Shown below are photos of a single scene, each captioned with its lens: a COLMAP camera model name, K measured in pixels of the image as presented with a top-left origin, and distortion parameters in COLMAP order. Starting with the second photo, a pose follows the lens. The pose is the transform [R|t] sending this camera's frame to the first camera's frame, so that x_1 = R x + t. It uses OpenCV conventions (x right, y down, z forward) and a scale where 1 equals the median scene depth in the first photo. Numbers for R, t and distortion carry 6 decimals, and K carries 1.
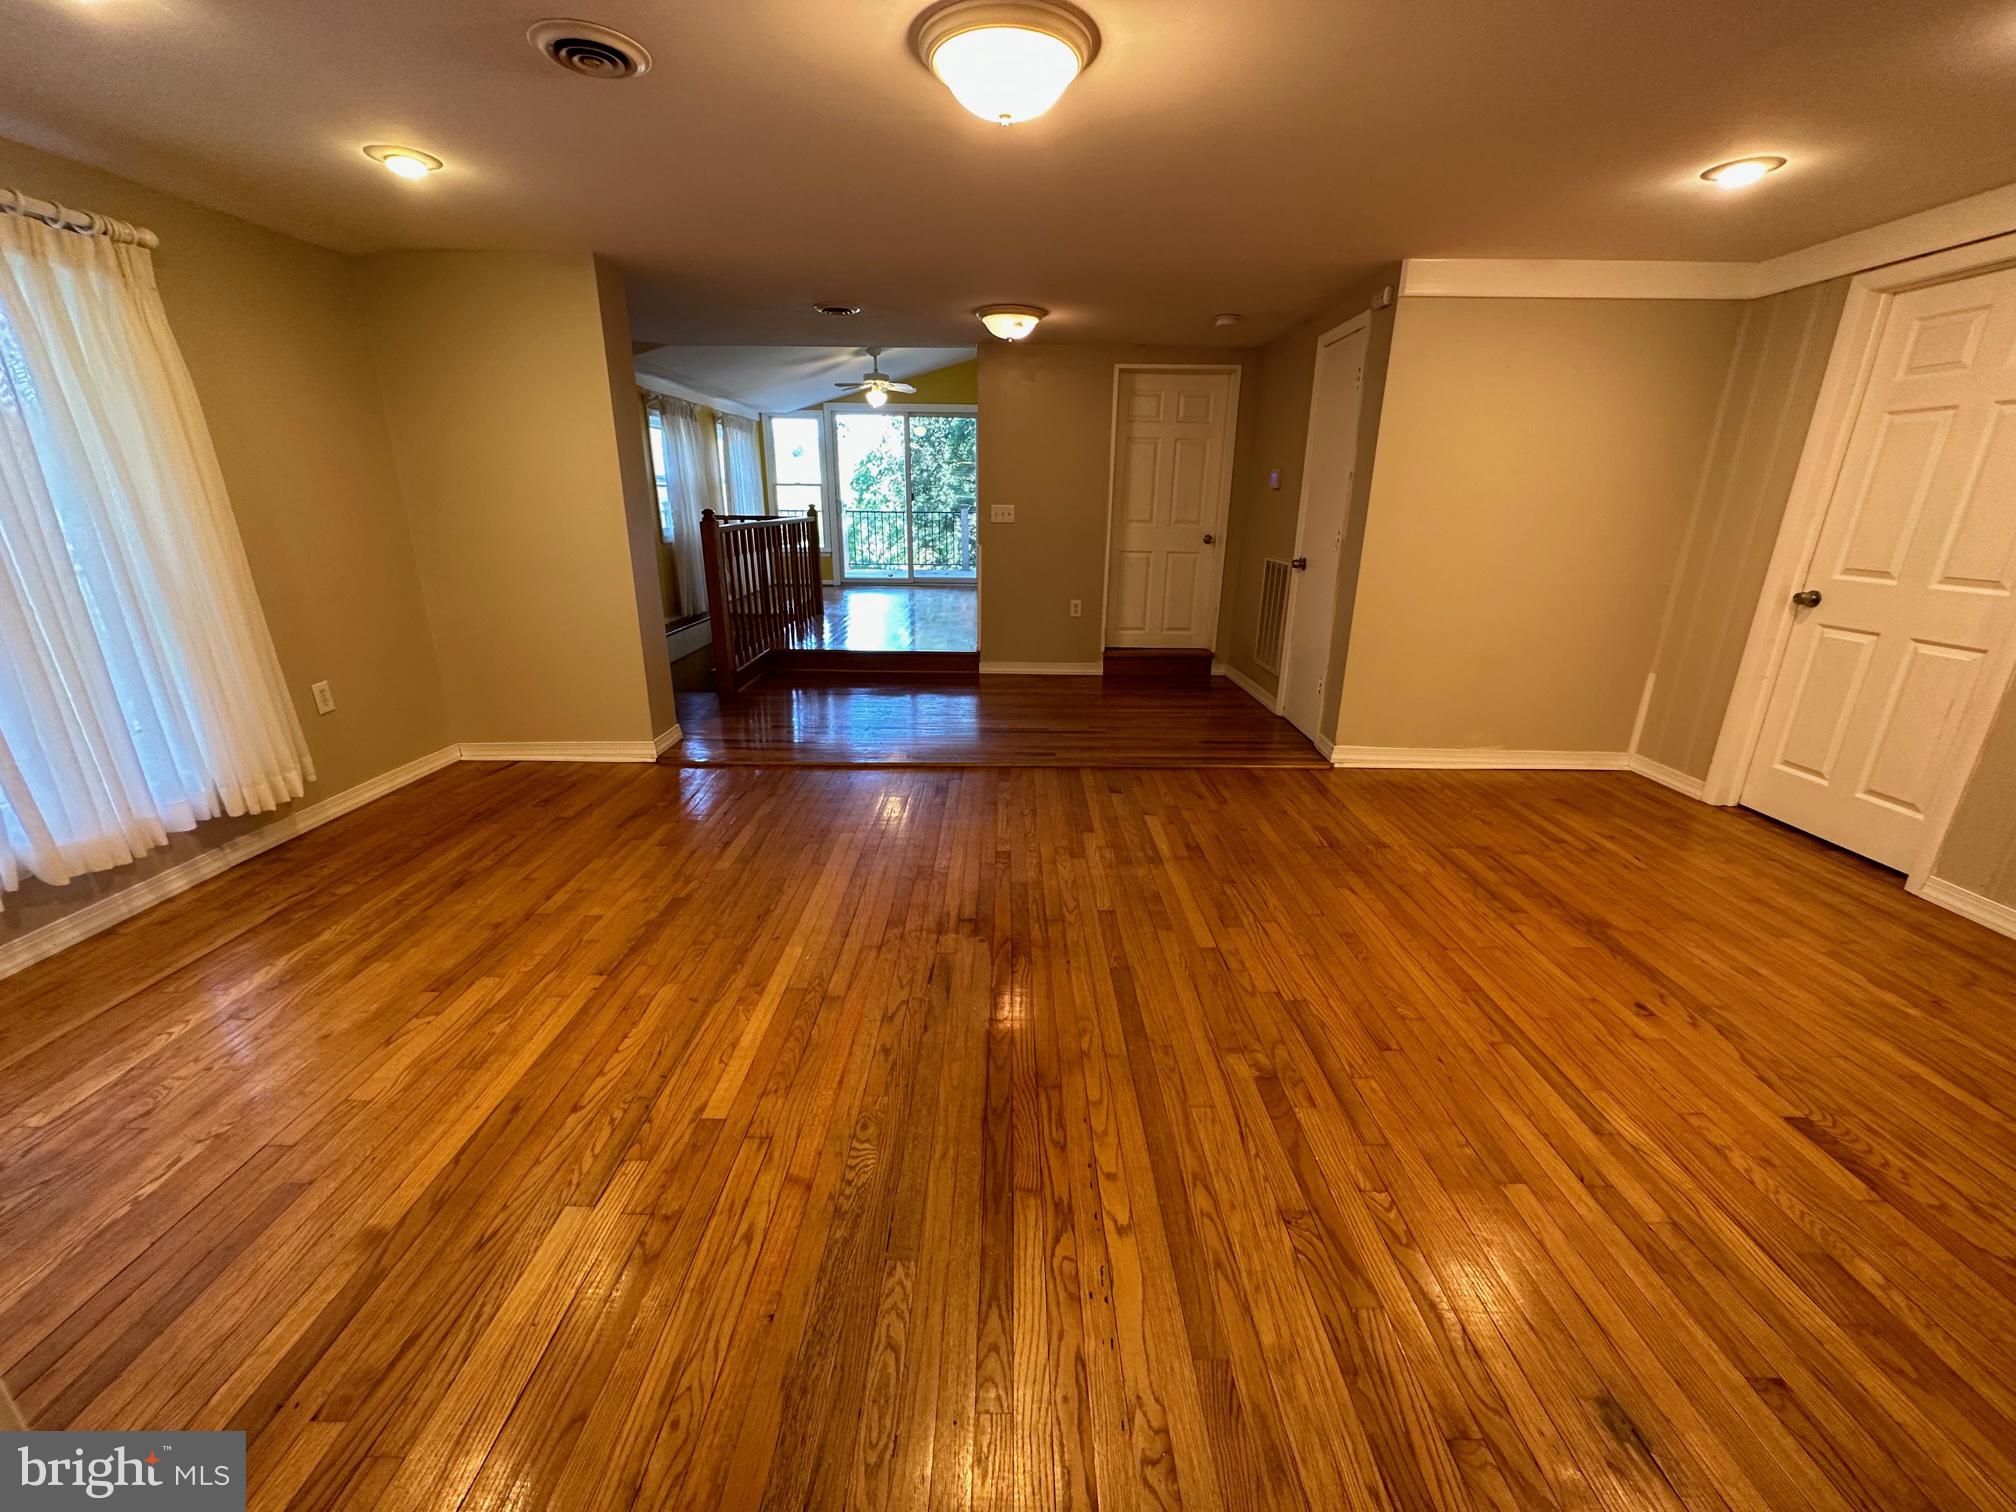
lens RADIAL K [[802.6, 0, 1008.0], [0, 802.6, 756.0], [0, 0, 1]] dist [-0.001845, 0.000059]
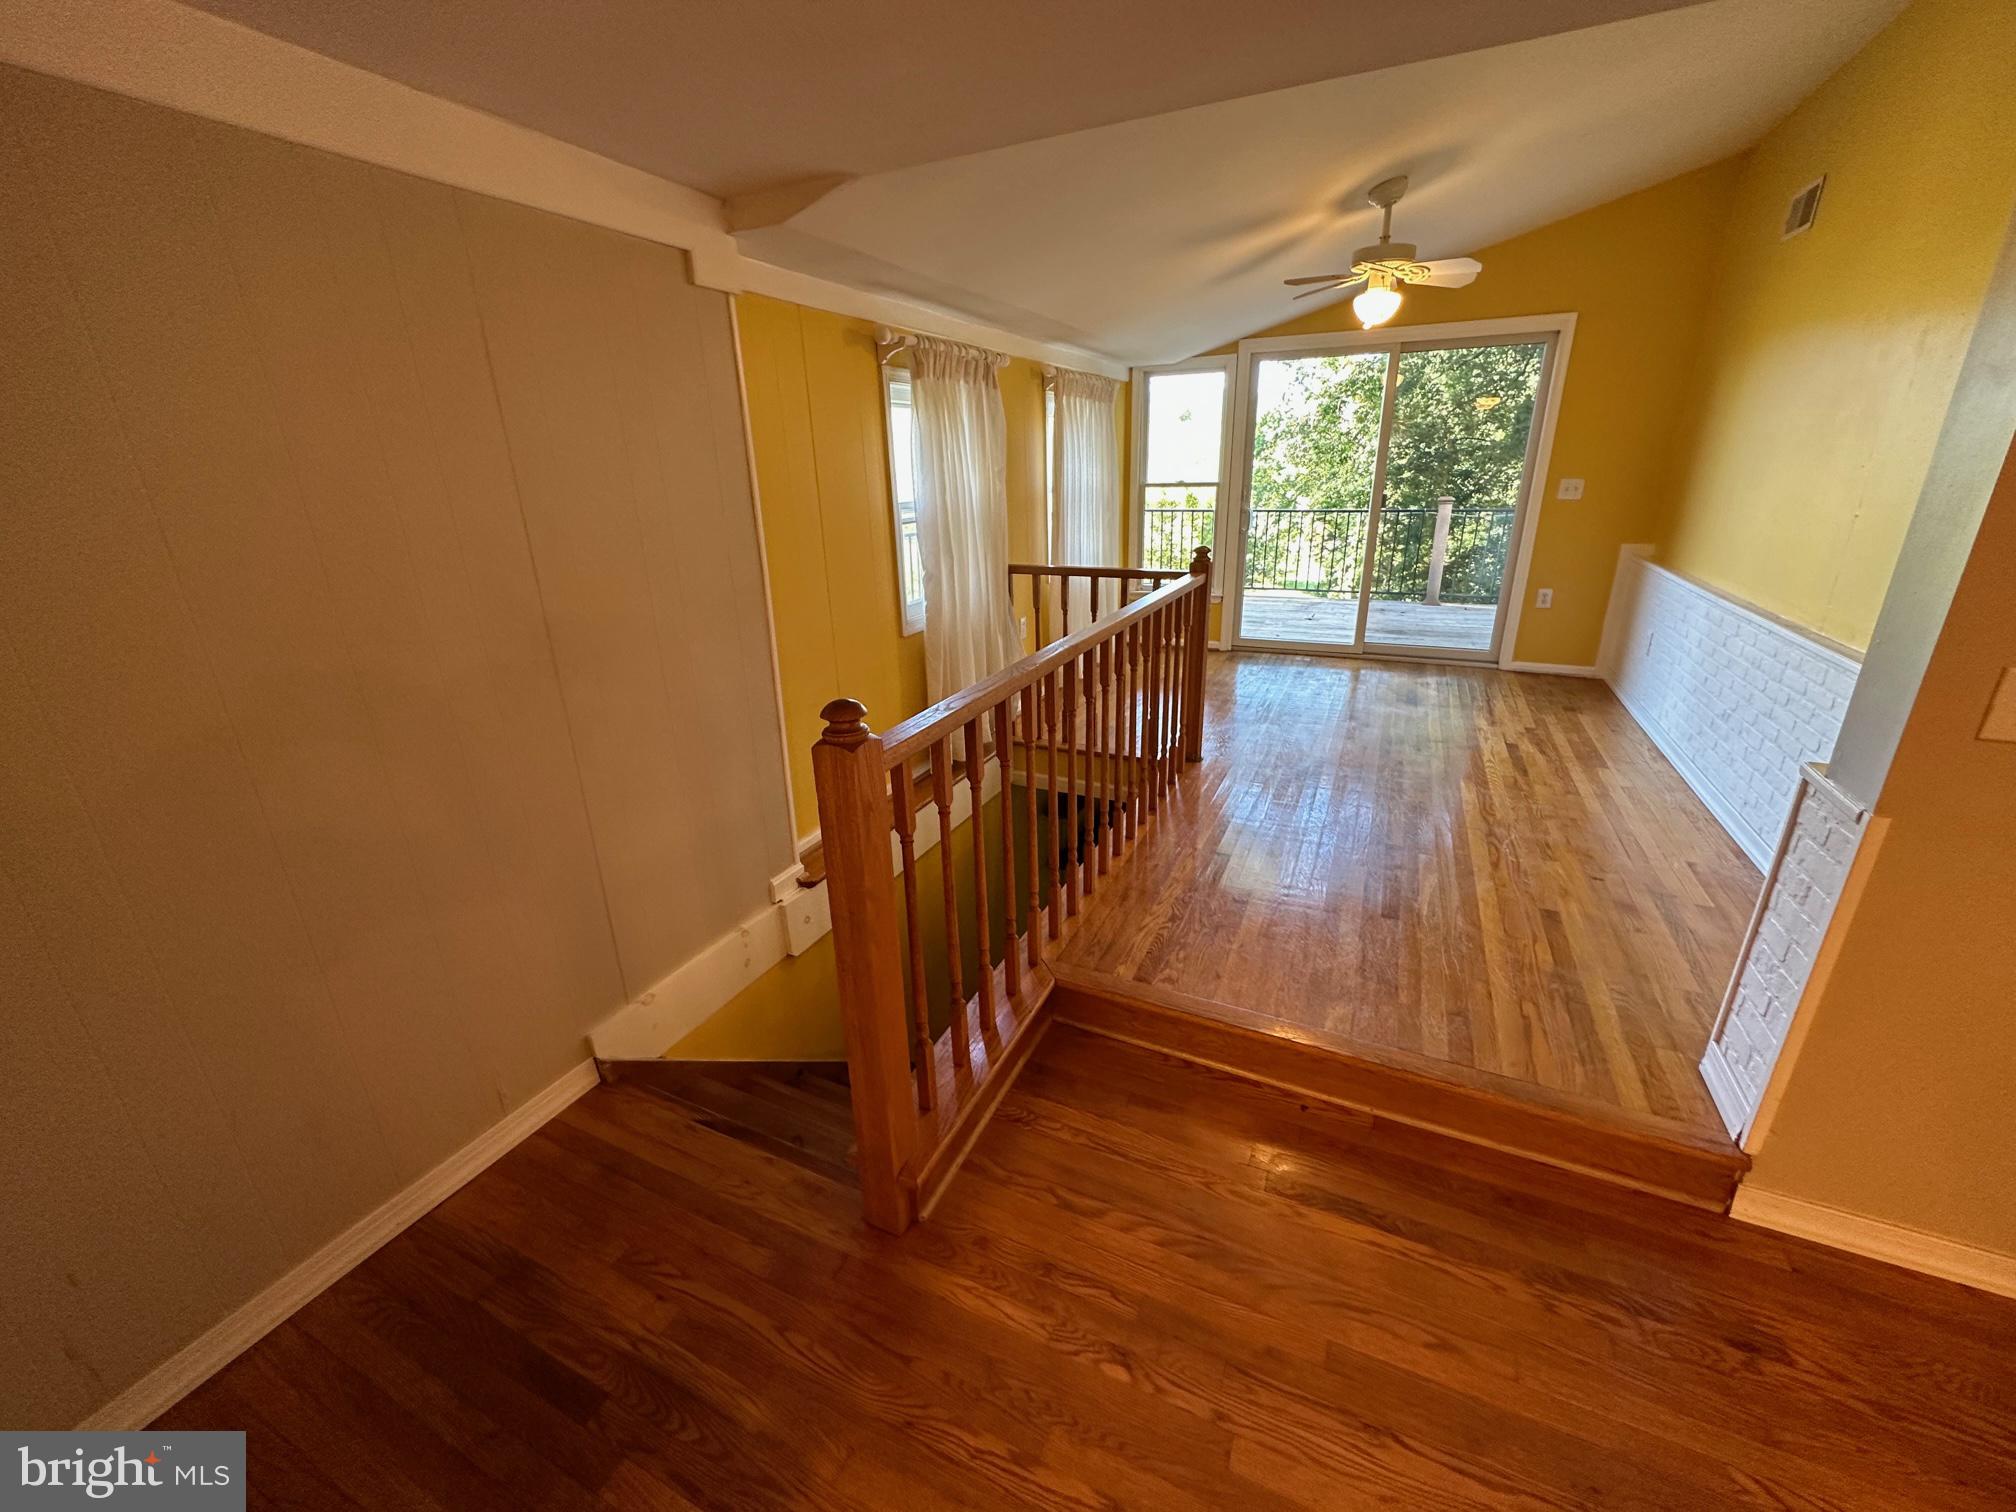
lens RADIAL K [[802.6, 0, 1008.0], [0, 802.6, 756.0], [0, 0, 1]] dist [-0.001845, 0.000059]
pose [[0.902985, 0.116816, -0.413489, -0.255309], [-0.100215, 0.993051, 0.061698, -0.388977], [0.417823, -0.014275, 0.908416, 0.960709]]
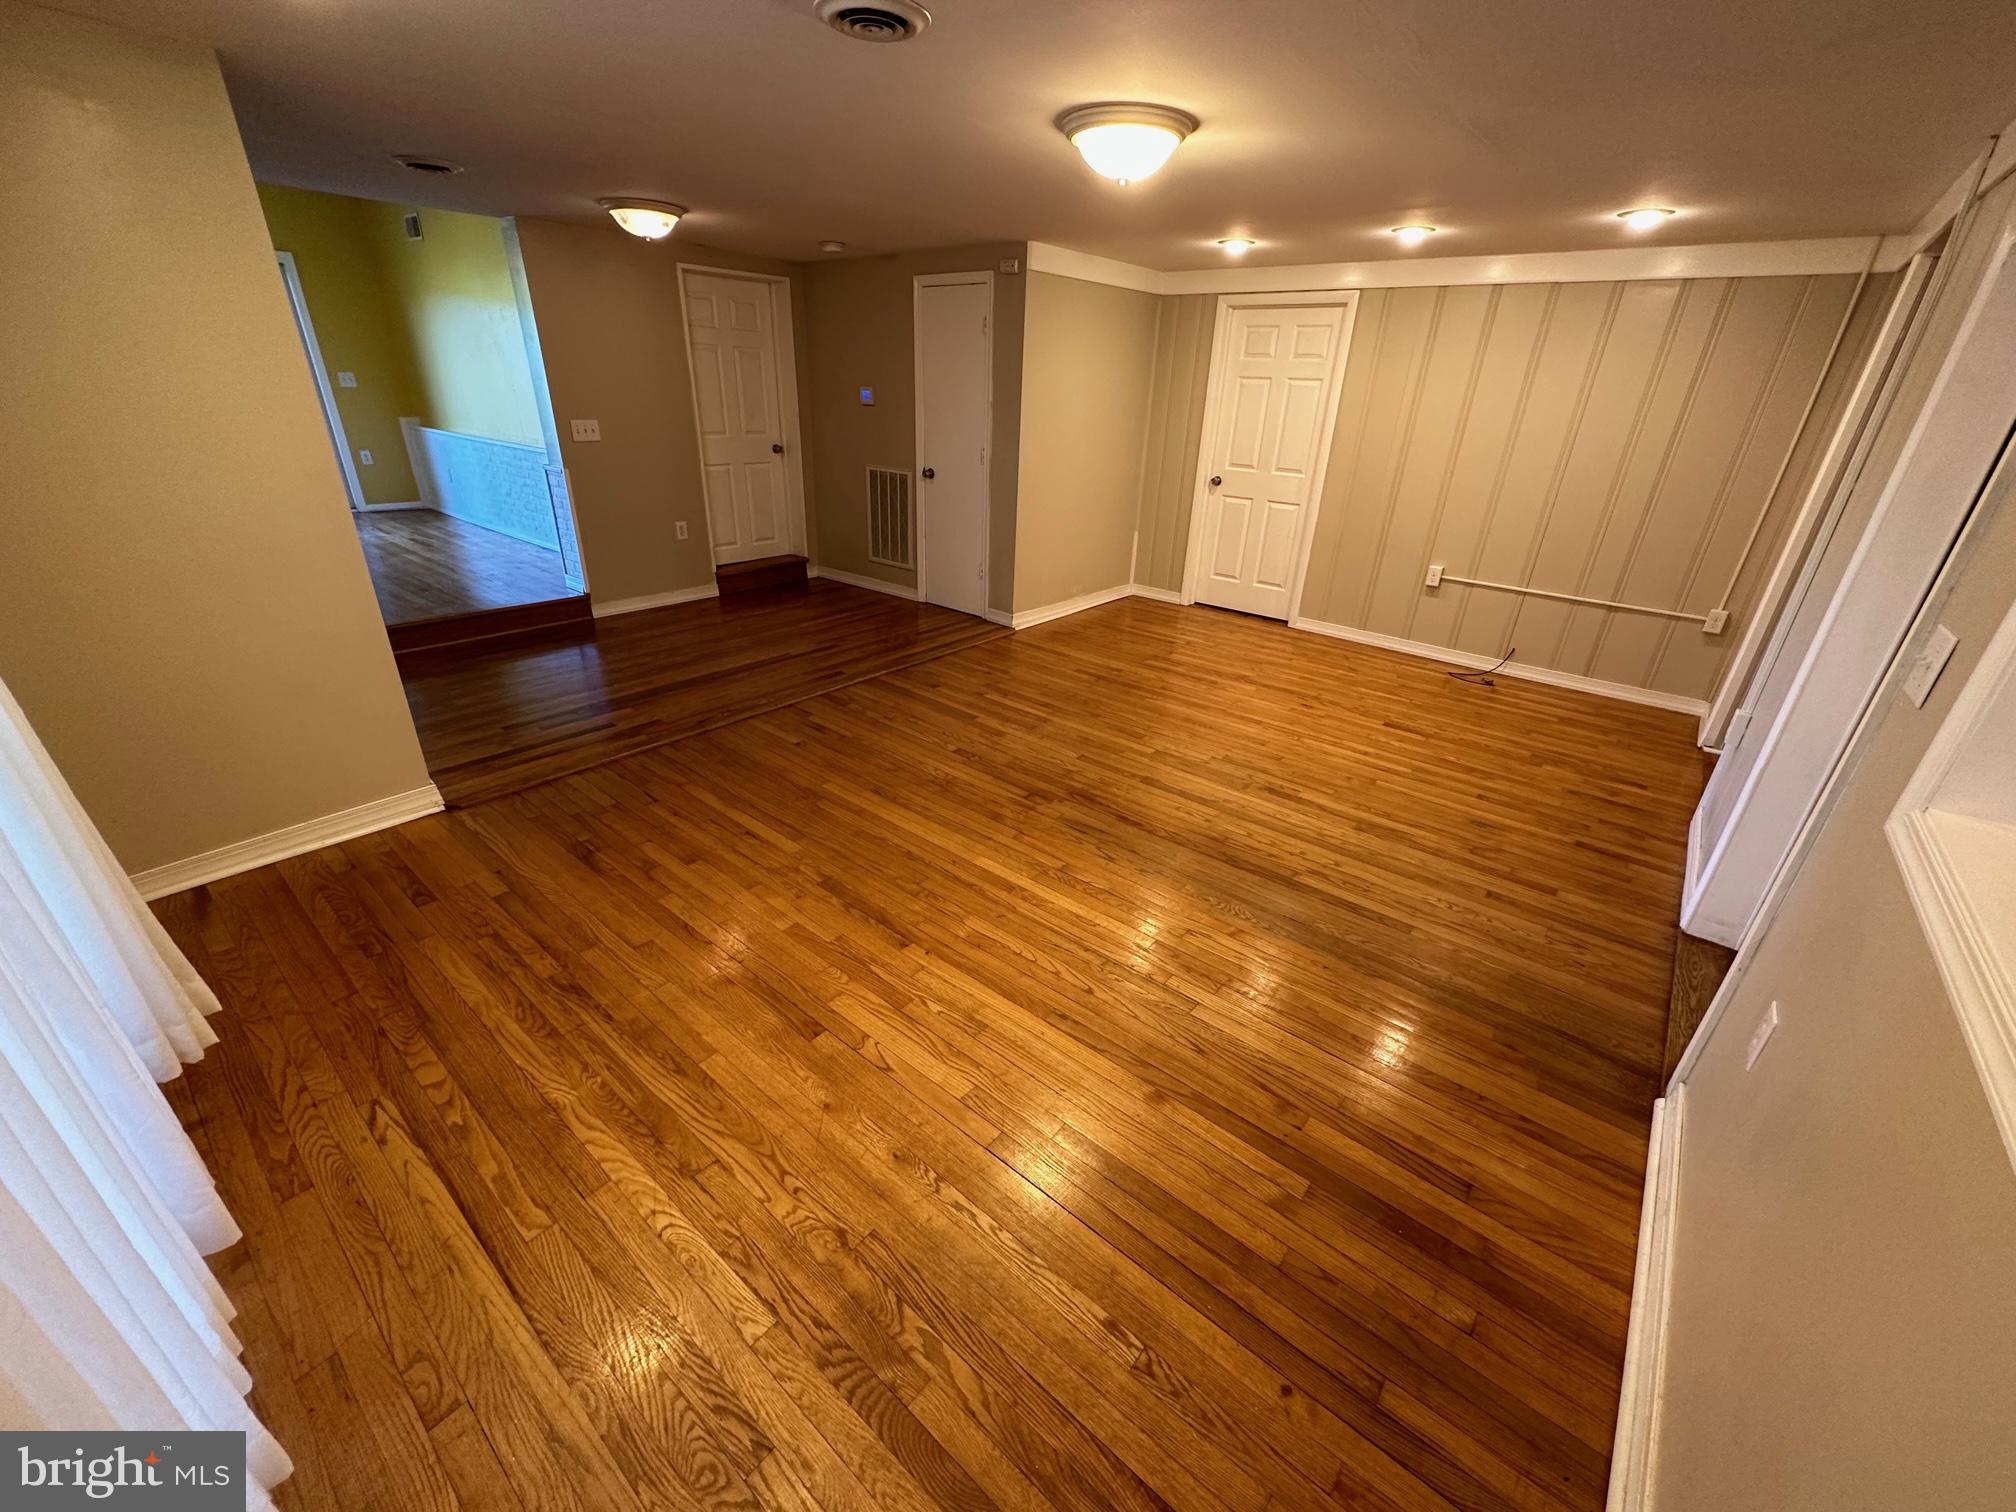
lens RADIAL K [[802.6, 0, 1008.0], [0, 802.6, 756.0], [0, 0, 1]] dist [-0.001845, 0.000059]
pose [[0.637415, -0.314770, 0.703293, -0.623758], [0.210119, 0.949167, 0.234378, -0.106269], [-0.741318, -0.001621, 0.671152, 0.108531]]
